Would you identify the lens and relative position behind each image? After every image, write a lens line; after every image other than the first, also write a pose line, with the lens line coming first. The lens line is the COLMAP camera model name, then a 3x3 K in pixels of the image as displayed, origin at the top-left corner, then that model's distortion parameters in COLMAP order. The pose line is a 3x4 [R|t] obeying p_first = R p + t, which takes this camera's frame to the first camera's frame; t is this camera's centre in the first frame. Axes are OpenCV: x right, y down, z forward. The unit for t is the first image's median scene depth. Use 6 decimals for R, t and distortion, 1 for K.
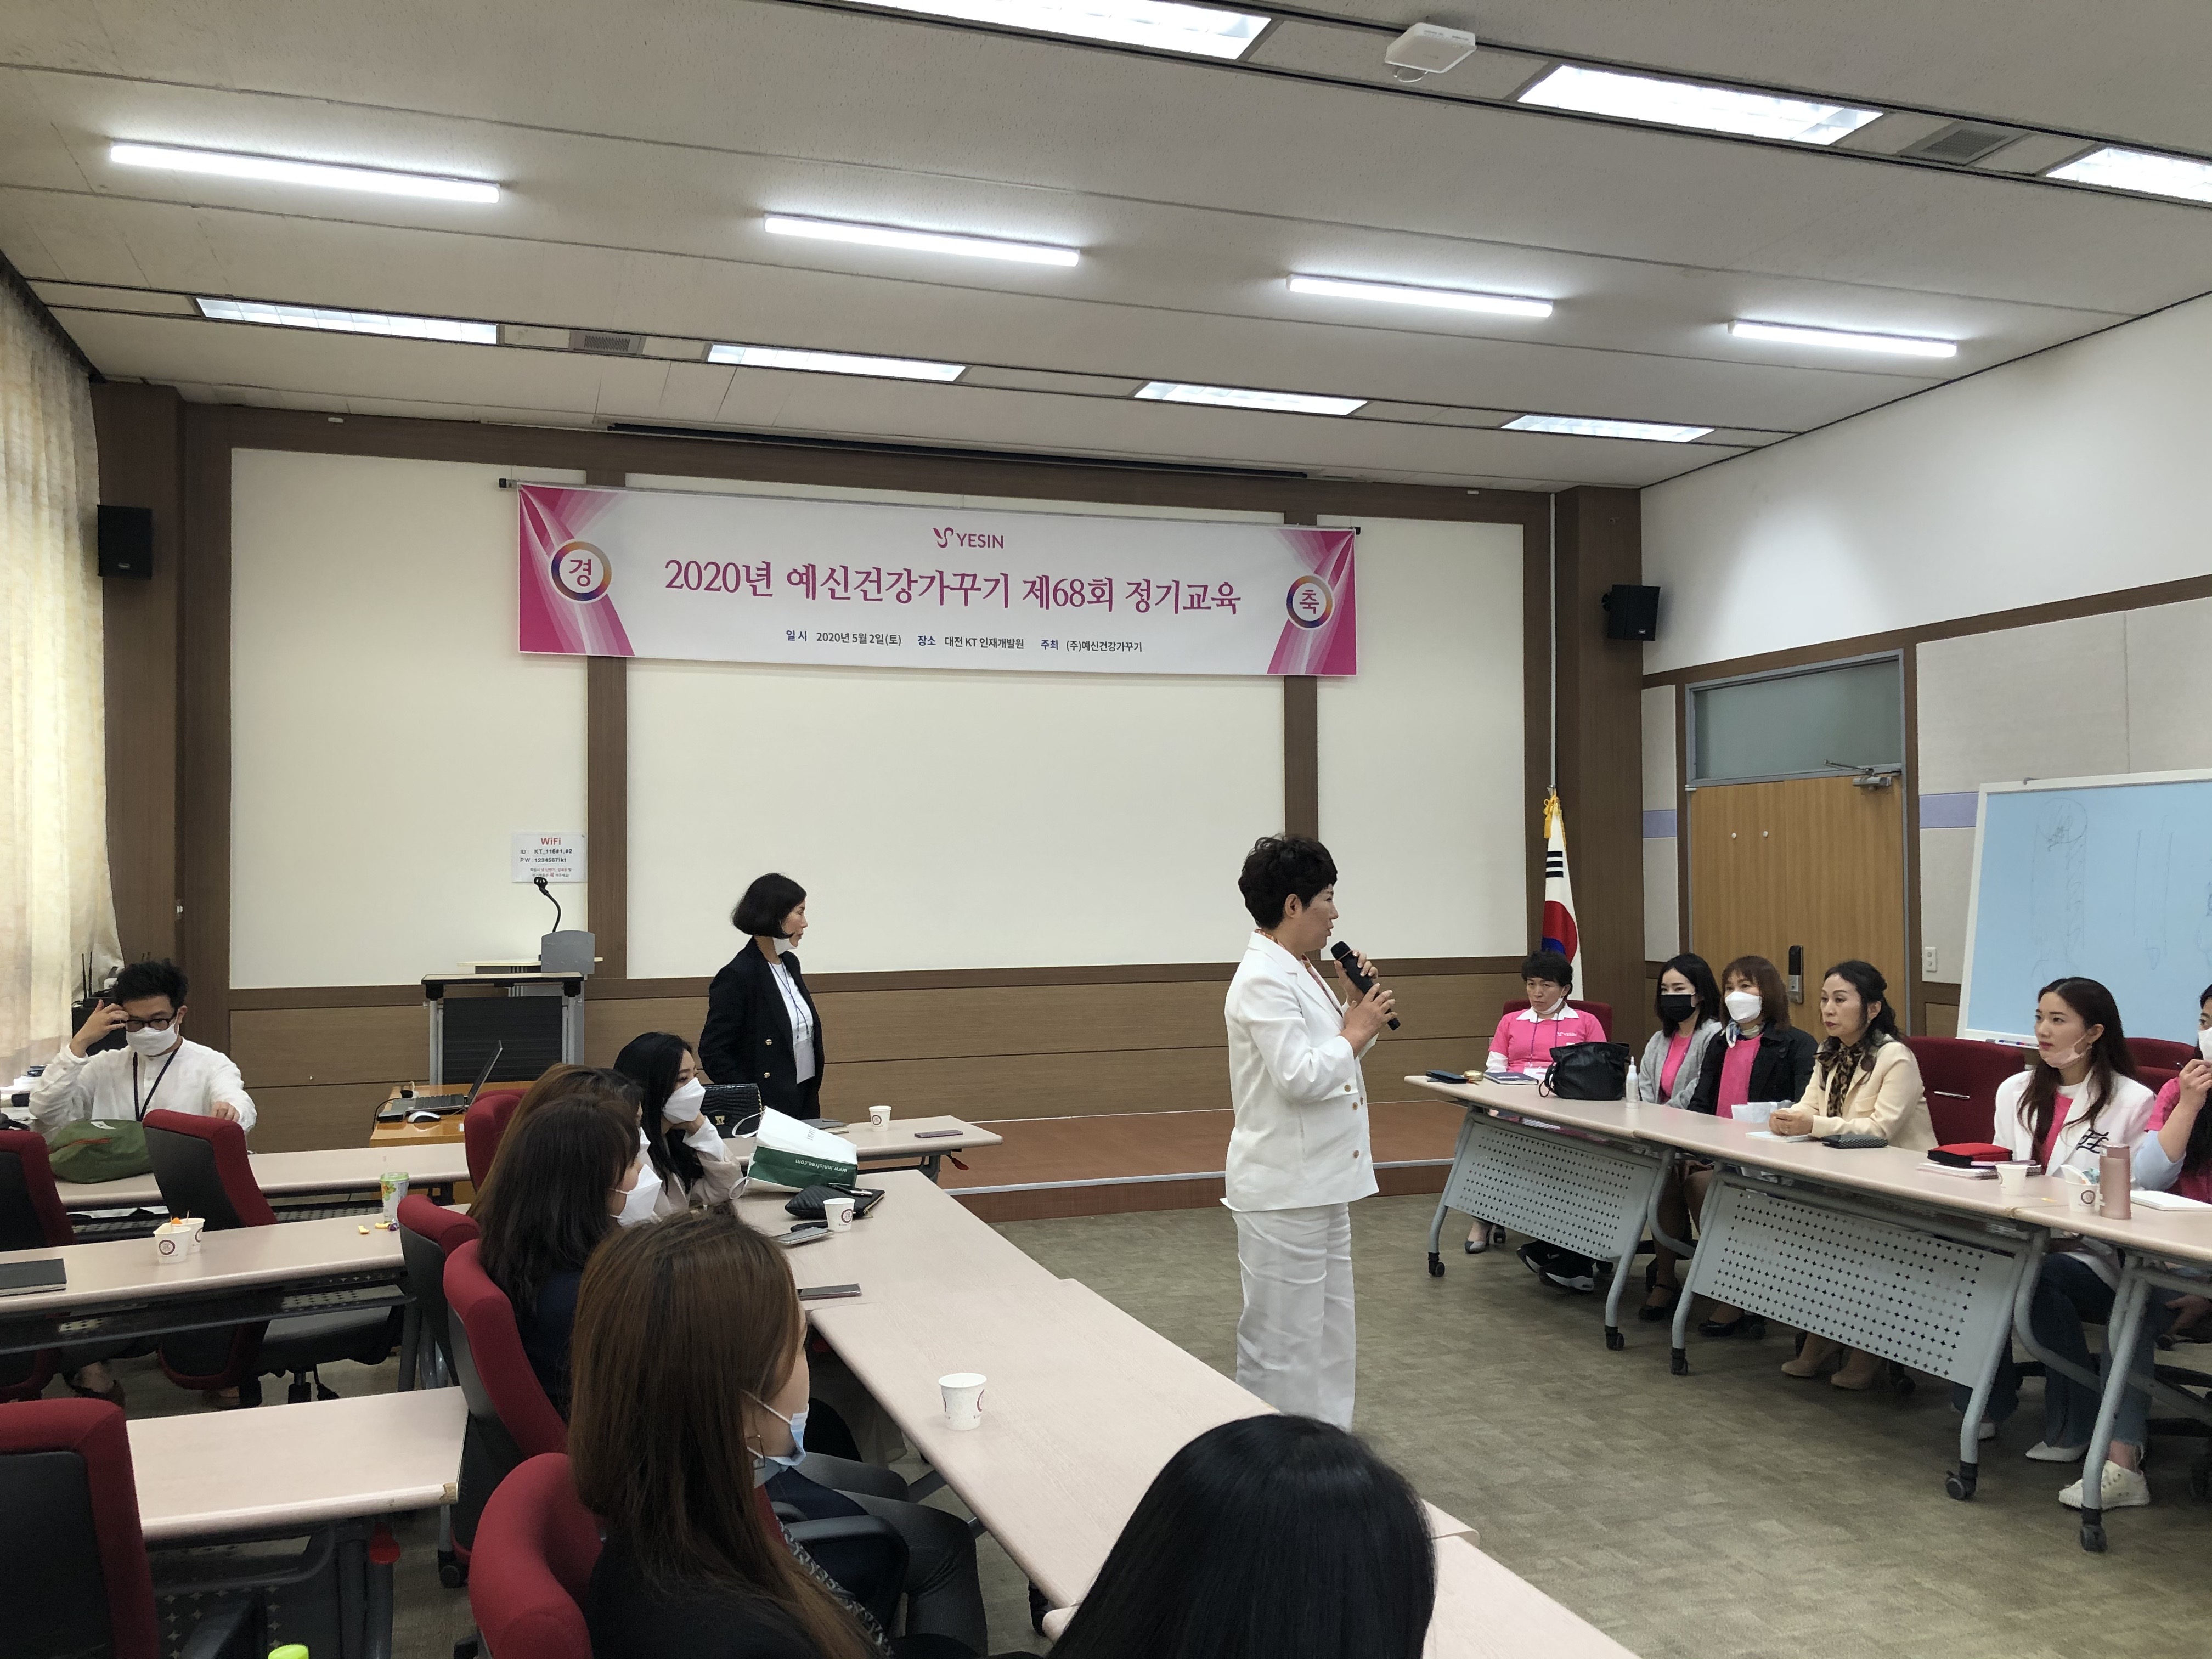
lens RADIAL K [[1803.8, 0, 1097.2], [0, 1803.8, 833.3], [0, 0, 1]] dist [0.107972, -0.121523]
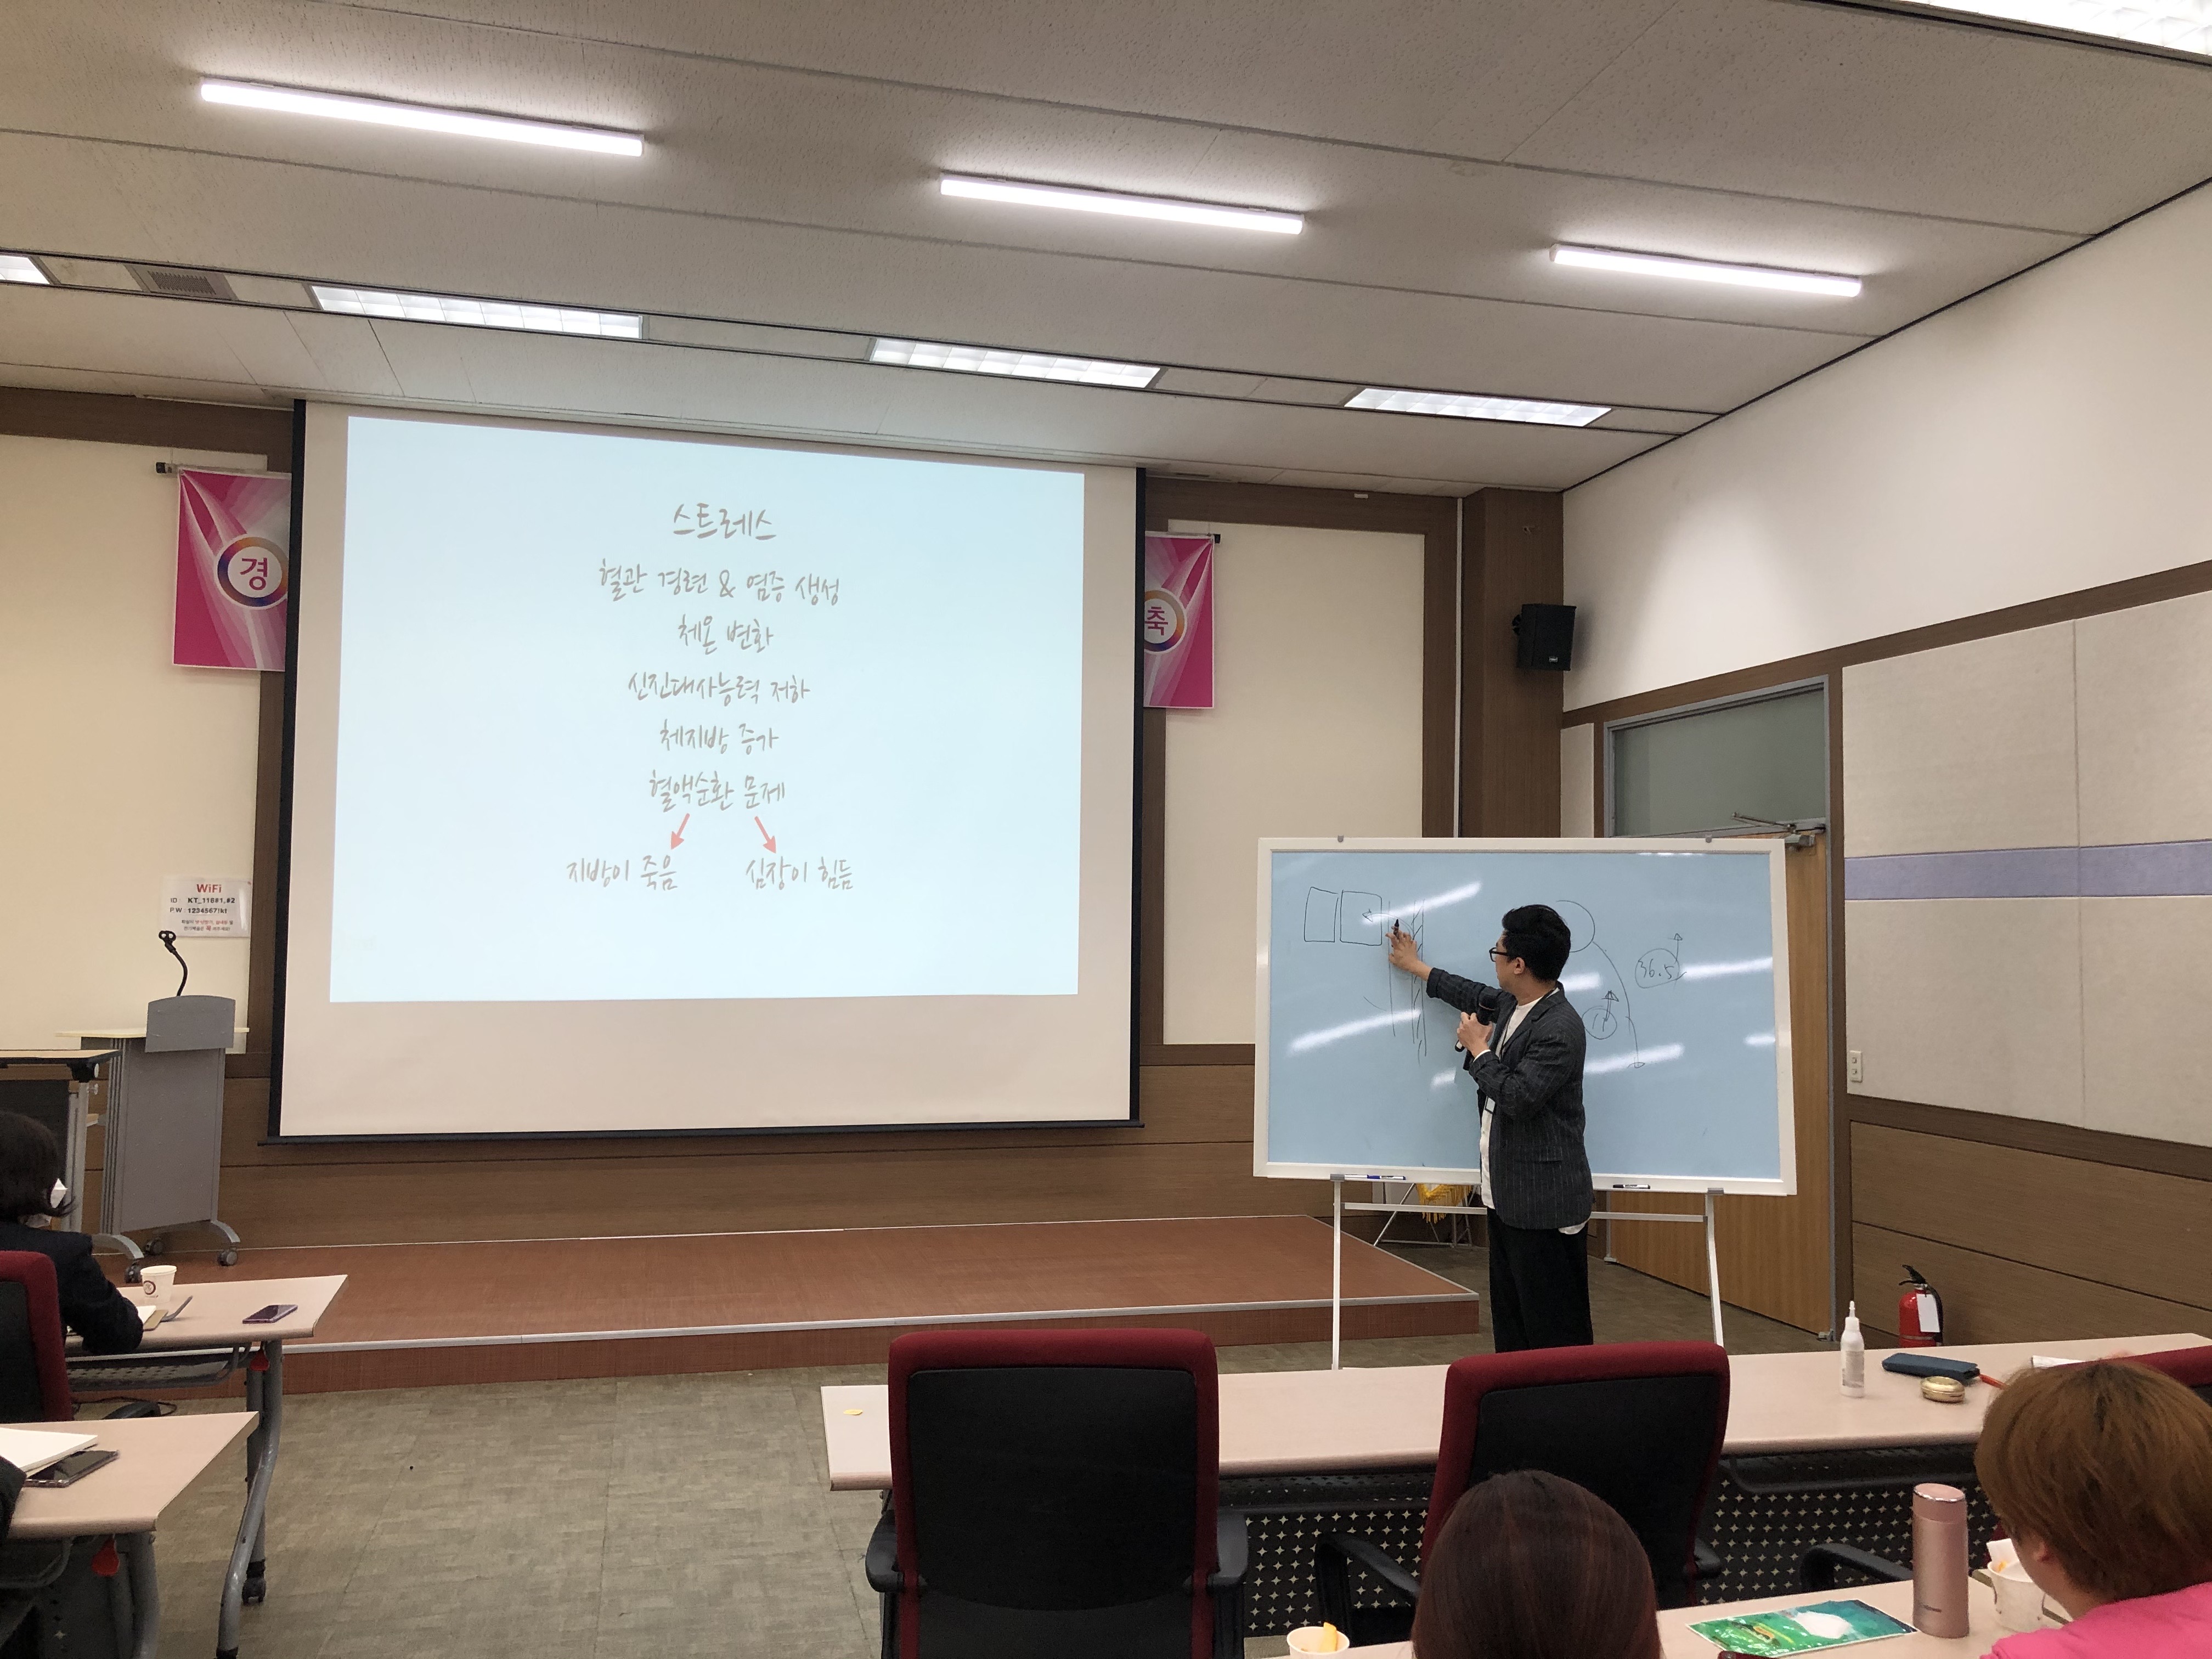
lens RADIAL K [[1803.8, 0, 1097.2], [0, 1803.8, 833.3], [0, 0, 1]] dist [0.107972, -0.121523]
pose [[0.997100, 0.013879, -0.074825, 0.163898], [-0.016329, 0.999347, -0.032241, -0.000431], [0.074329, 0.033370, 0.996675, 0.165558]]
